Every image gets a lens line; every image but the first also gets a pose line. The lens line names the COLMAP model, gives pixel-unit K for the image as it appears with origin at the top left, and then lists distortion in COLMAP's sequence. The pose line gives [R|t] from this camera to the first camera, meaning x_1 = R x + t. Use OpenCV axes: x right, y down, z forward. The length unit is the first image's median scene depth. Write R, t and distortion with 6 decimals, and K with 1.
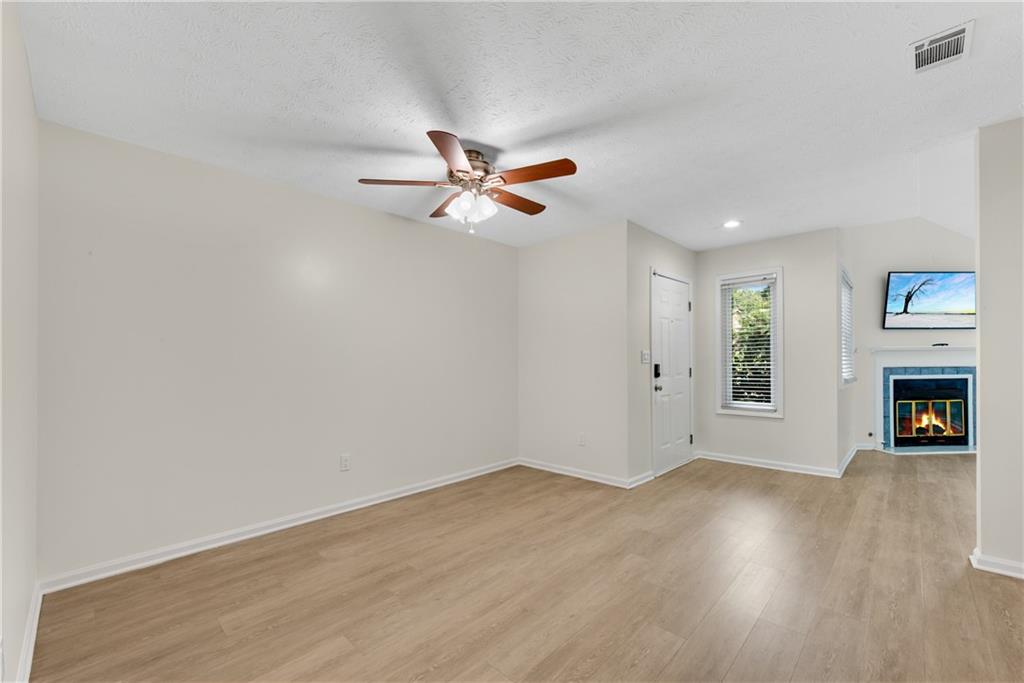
lens RADIAL K [[417.1, 0, 511.0], [0, 417.1, 349.1], [0, 0, 1]] dist [0.000740, 0.000100]
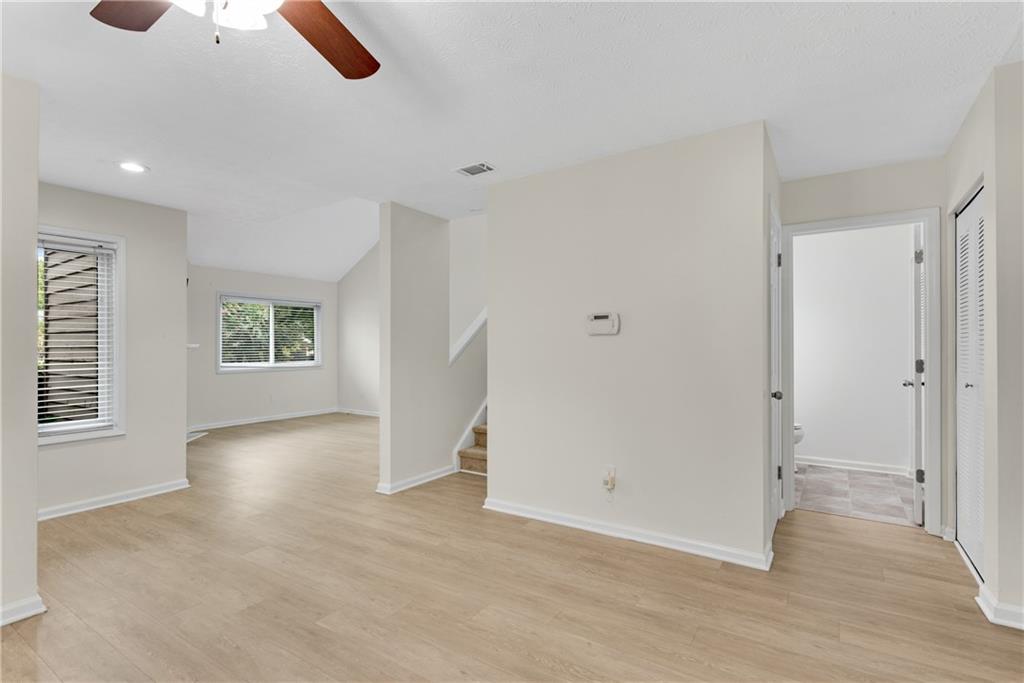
lens RADIAL K [[455.9, 0, 514.8], [0, 455.9, 346.2], [0, 0, 1]] dist [-0.005188, -0.002796]
pose [[-0.178244, 0.013851, 0.983889, -0.458840], [-0.016481, 0.999719, -0.017059, 0.007385], [-0.983848, -0.019256, -0.177966, 0.661965]]
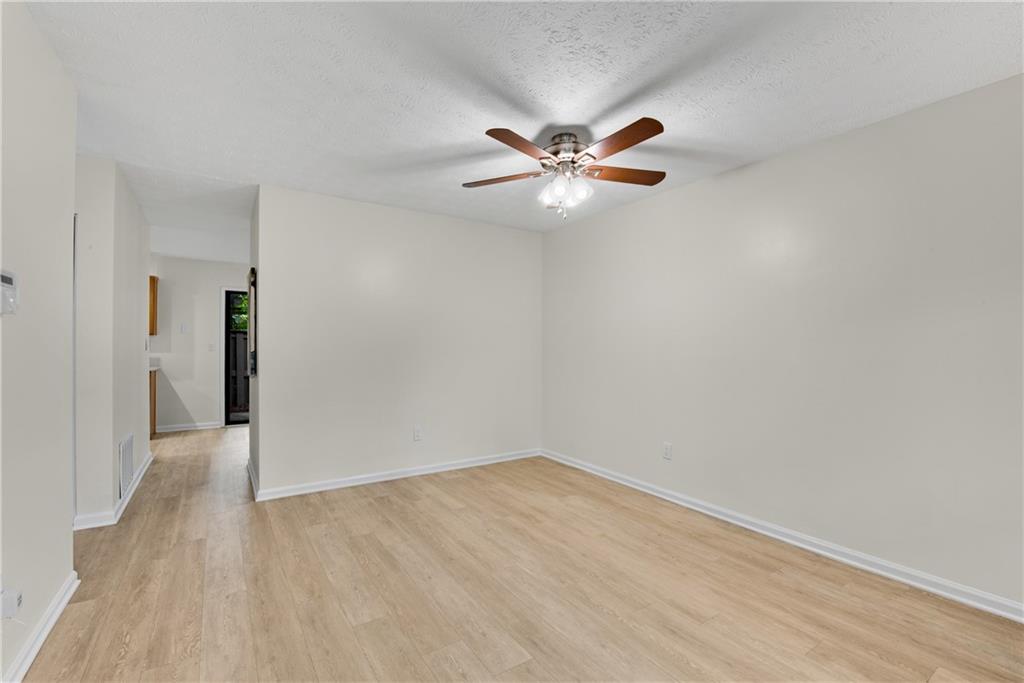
lens RADIAL K [[455.9, 0, 516.2], [0, 455.9, 341.2], [0, 0, 1]] dist [-0.005188, -0.002796]
pose [[-0.224349, -0.001576, -0.974508, 0.801070], [0.015745, 0.999862, -0.005242, 0.004367], [0.974382, -0.016520, -0.224293, 0.935014]]
